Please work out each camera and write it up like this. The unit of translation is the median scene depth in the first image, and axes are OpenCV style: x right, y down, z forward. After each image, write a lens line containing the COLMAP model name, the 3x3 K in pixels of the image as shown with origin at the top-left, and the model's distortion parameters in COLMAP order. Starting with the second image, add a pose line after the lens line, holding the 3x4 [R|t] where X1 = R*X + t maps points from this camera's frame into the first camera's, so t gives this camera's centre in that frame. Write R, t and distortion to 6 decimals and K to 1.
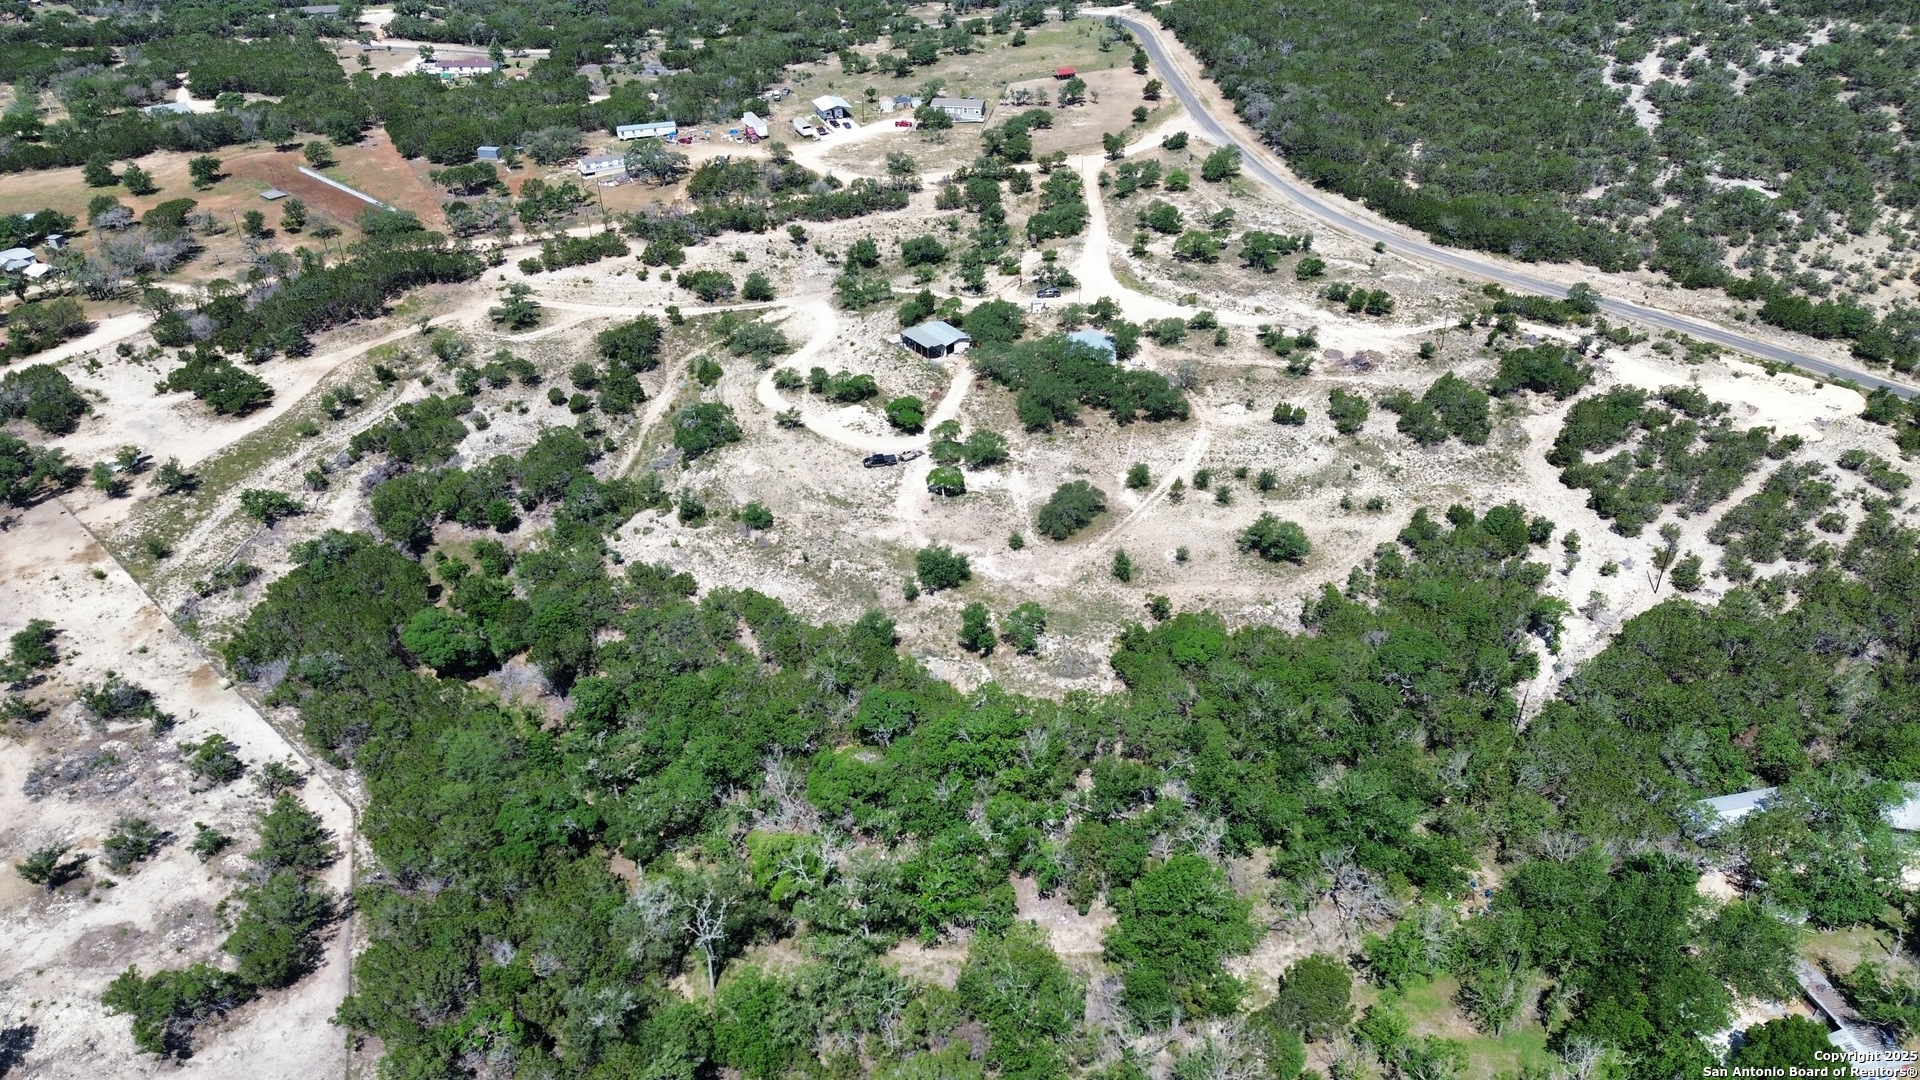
lens RADIAL K [[1352.1, 0, 960.0], [0, 1352.1, 540.0], [0, 0, 1]] dist [0.081354, -0.082308]
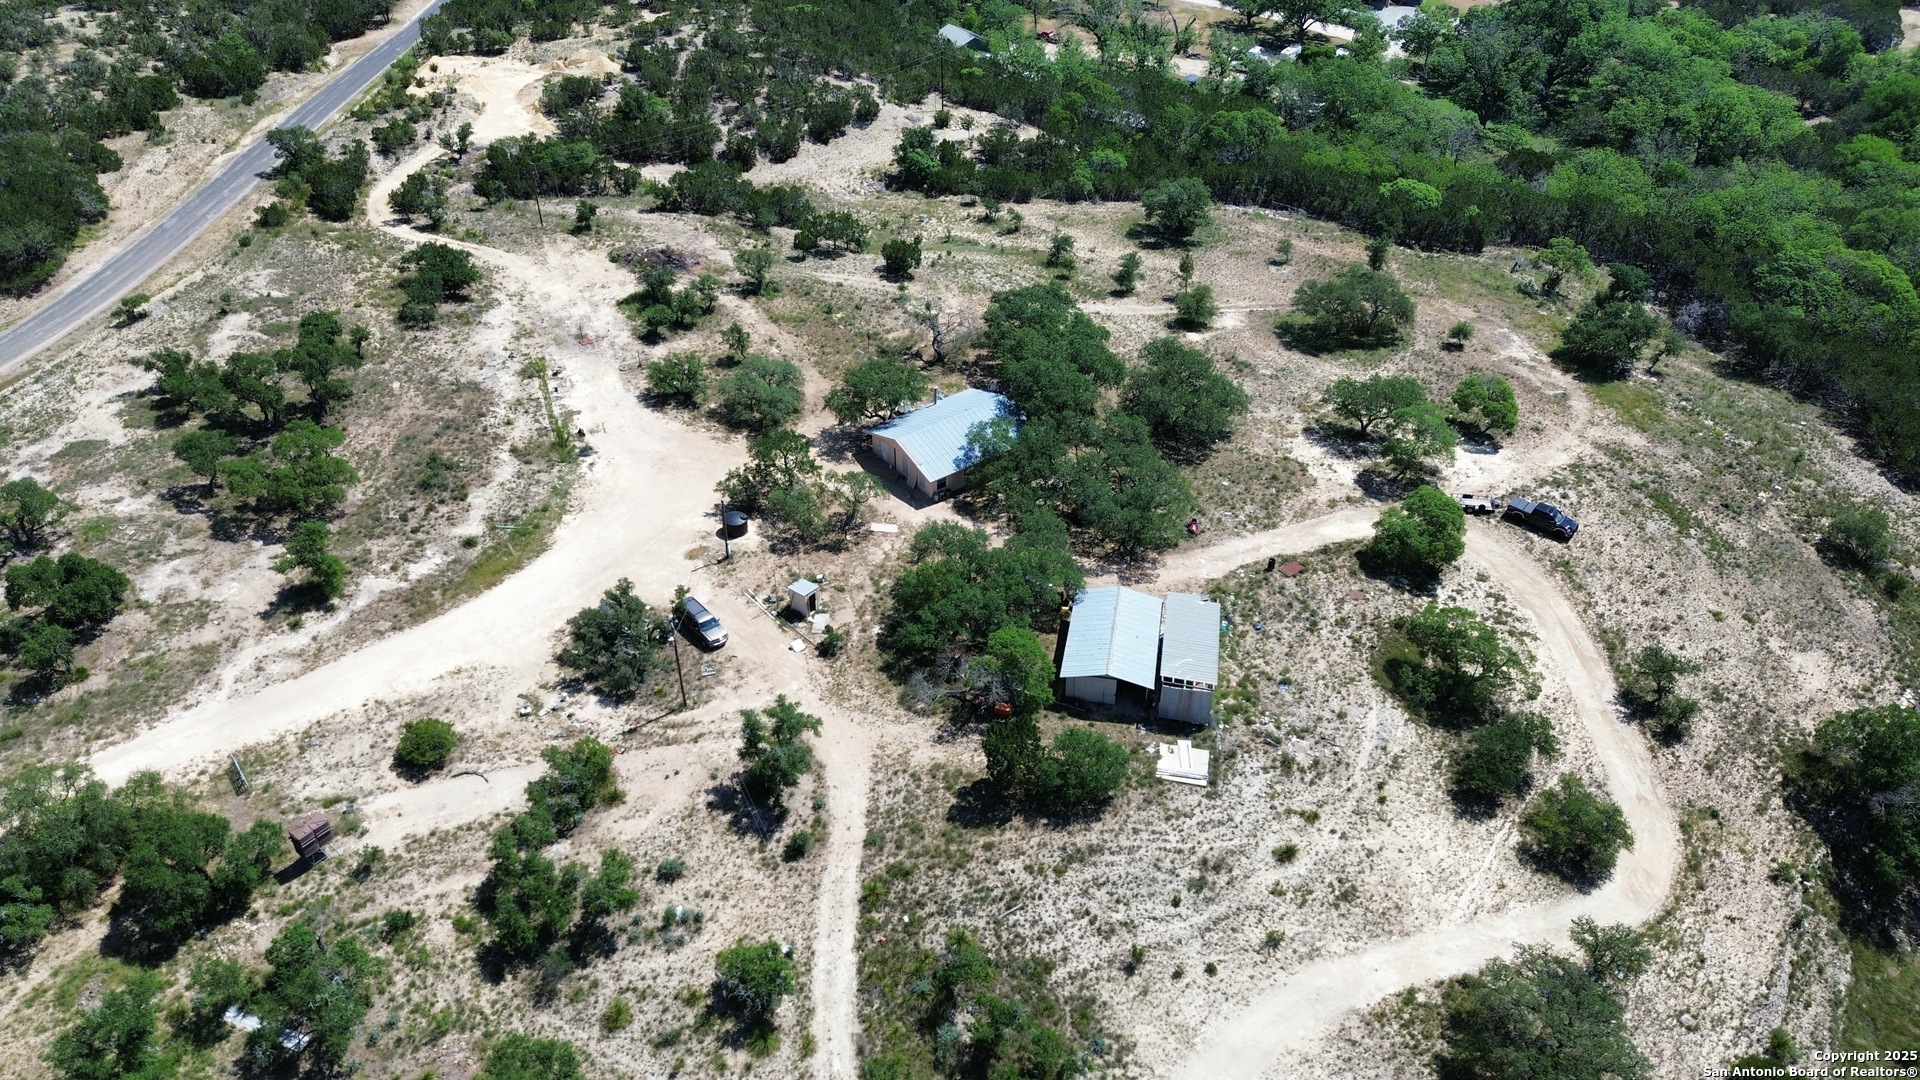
lens RADIAL K [[1352.1, 0, 960.0], [0, 1352.1, 540.0], [0, 0, 1]] dist [0.081354, -0.082308]
pose [[-0.679393, -0.432019, 0.593115, -0.193194], [0.400158, 0.459396, 0.792987, -0.482175], [-0.615060, 0.776090, -0.139234, 1.080051]]
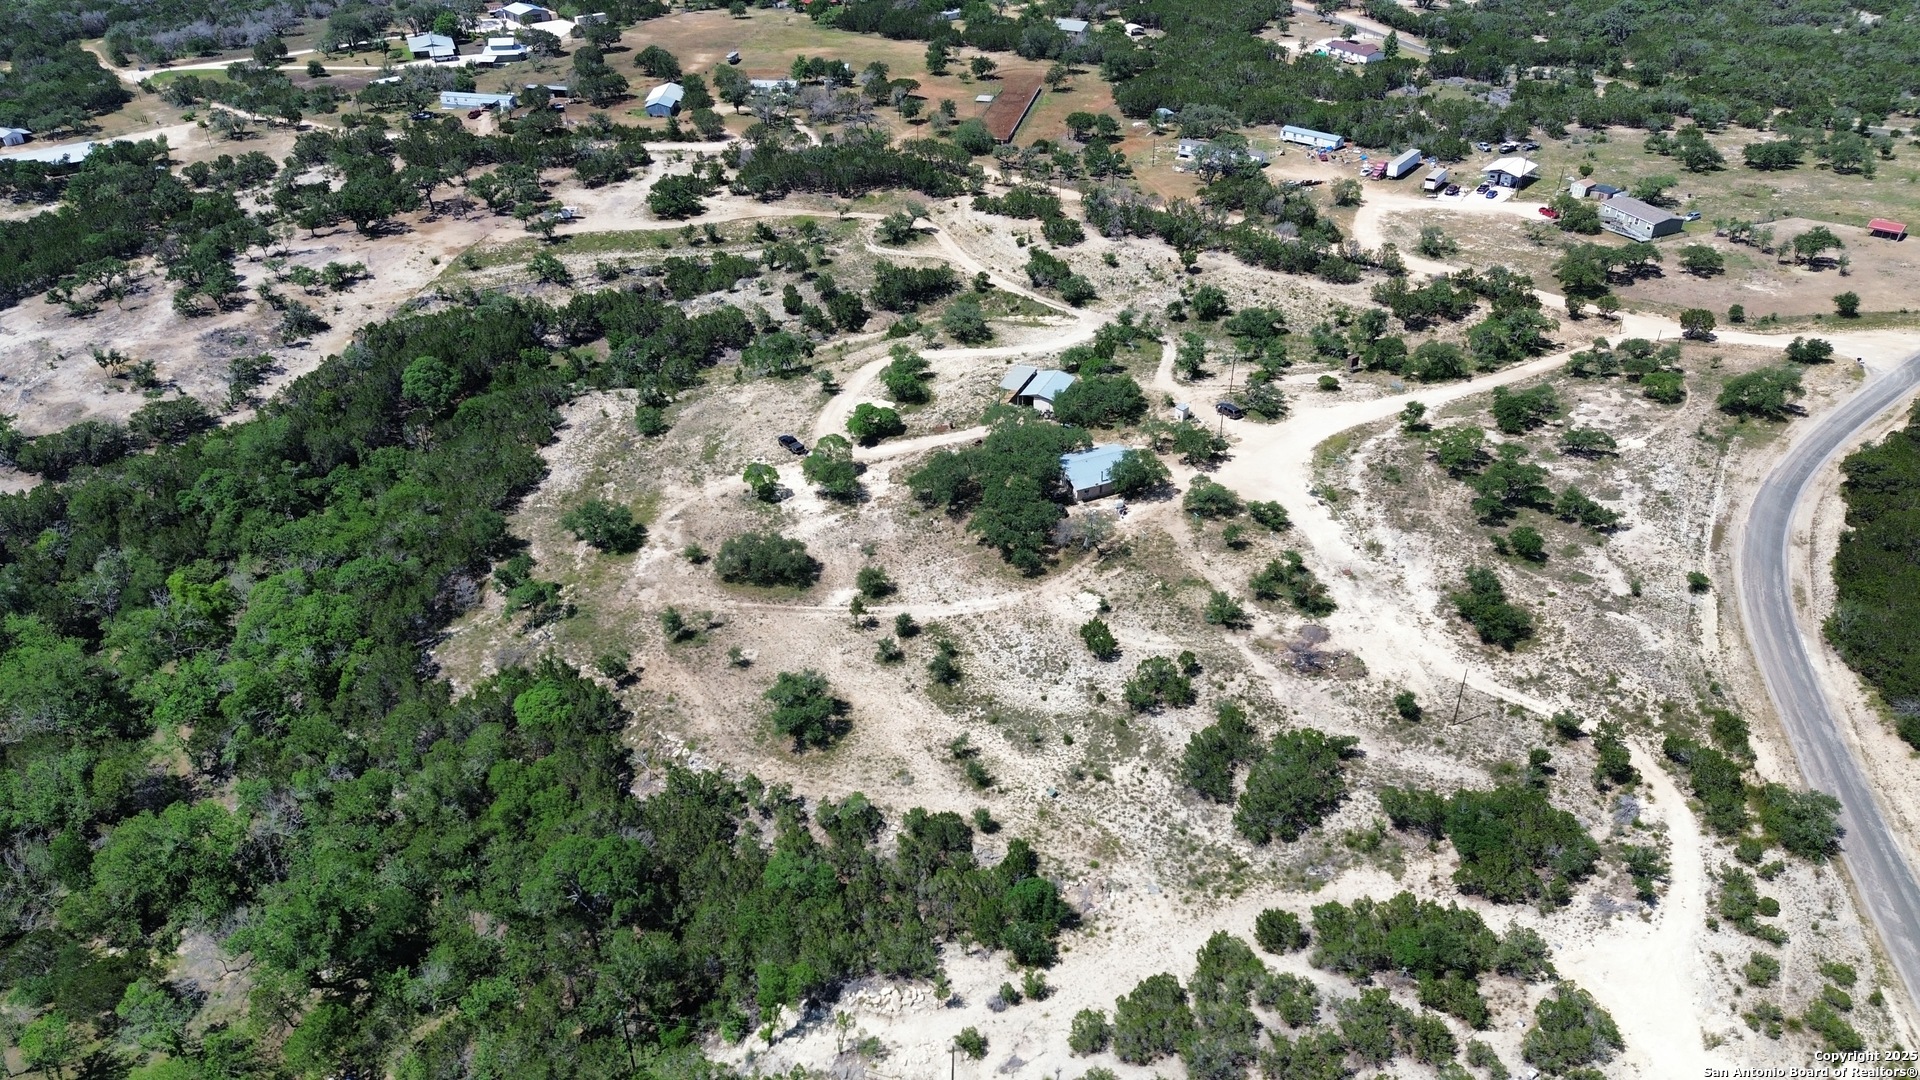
lens RADIAL K [[1352.1, 0, 960.0], [0, 1352.1, 540.0], [0, 0, 1]] dist [0.081354, -0.082308]
pose [[0.501205, 0.468746, -0.727372, 0.641720], [-0.470809, 0.852988, 0.225280, -0.241465], [0.726039, 0.229542, 0.648212, 0.438183]]
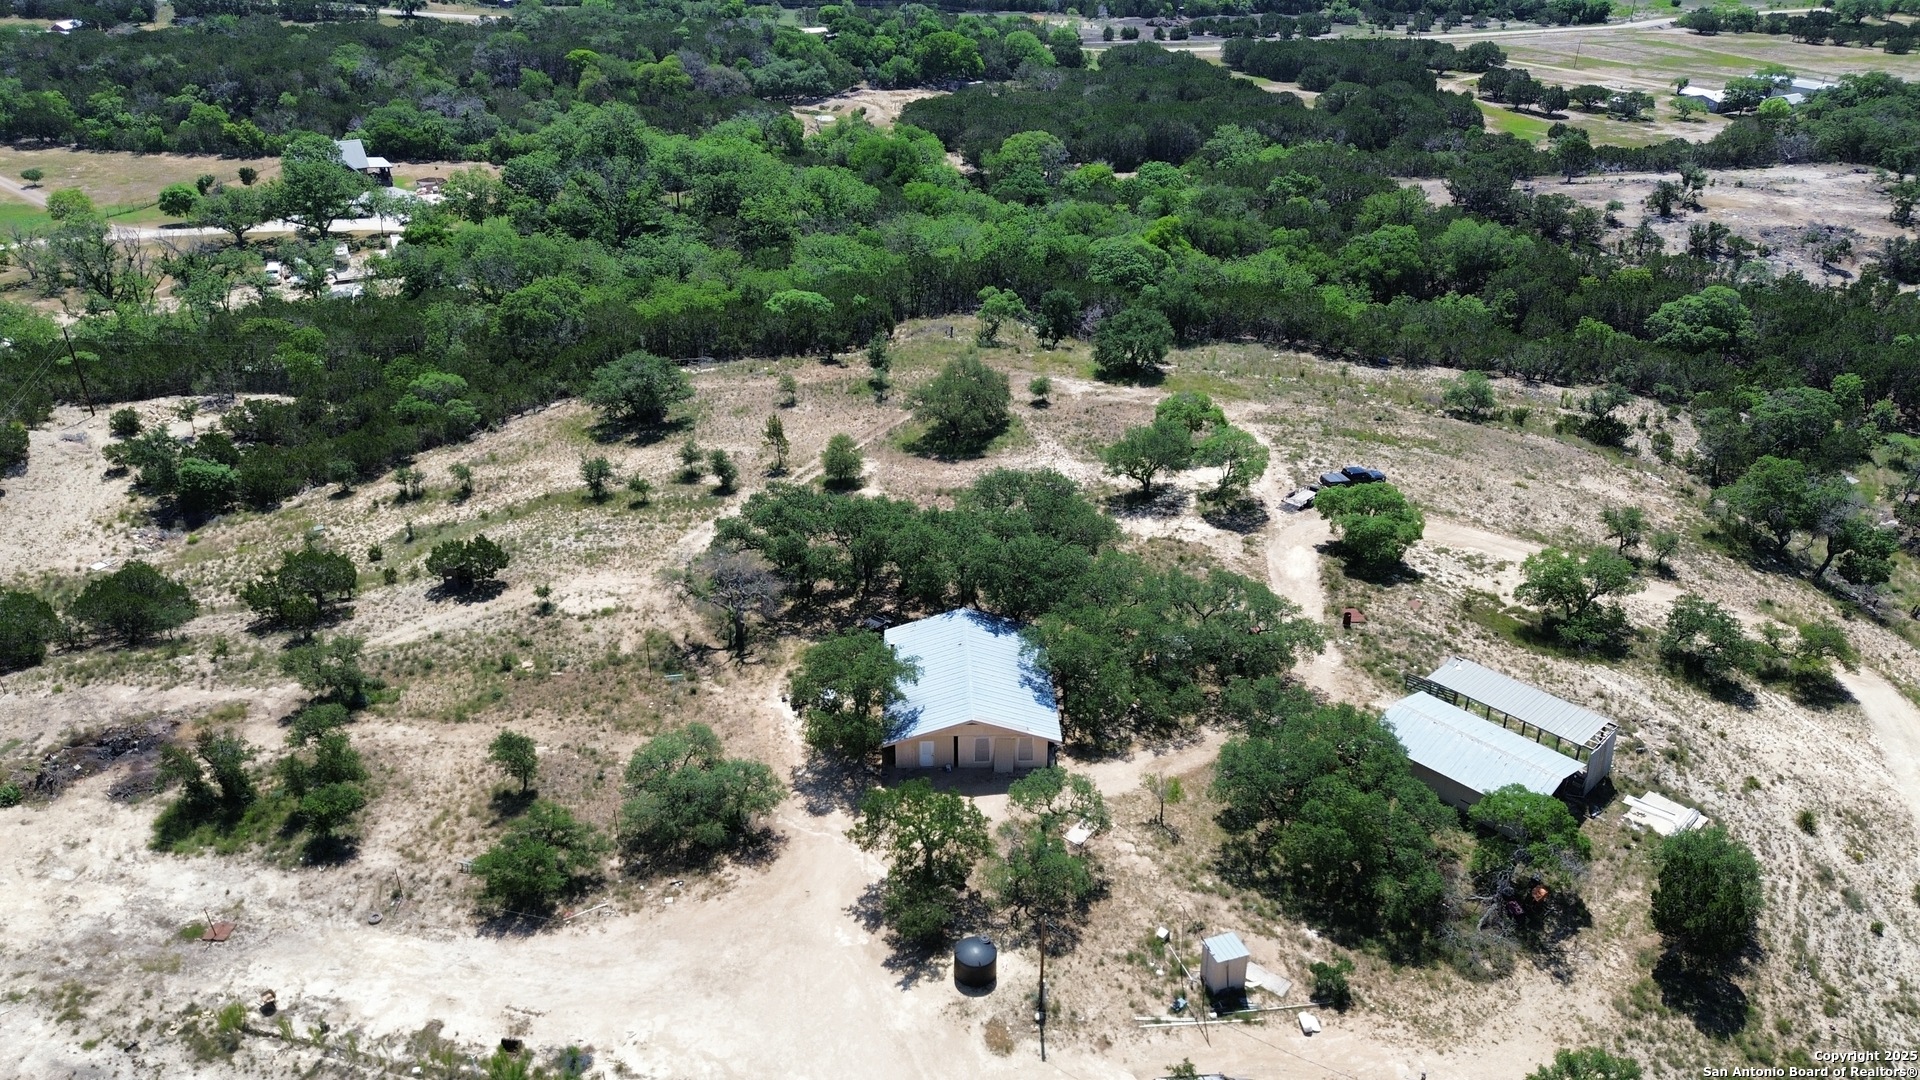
lens RADIAL K [[1367.0, 0, 957.3], [0, 1367.0, 517.1], [0, 0, 1]] dist [0.079348, -0.079890]
pose [[-0.991109, 0.069806, -0.113266, 0.130253], [-0.064401, 0.493233, 0.867510, -0.435413], [0.116424, 0.867092, -0.484353, 1.111626]]
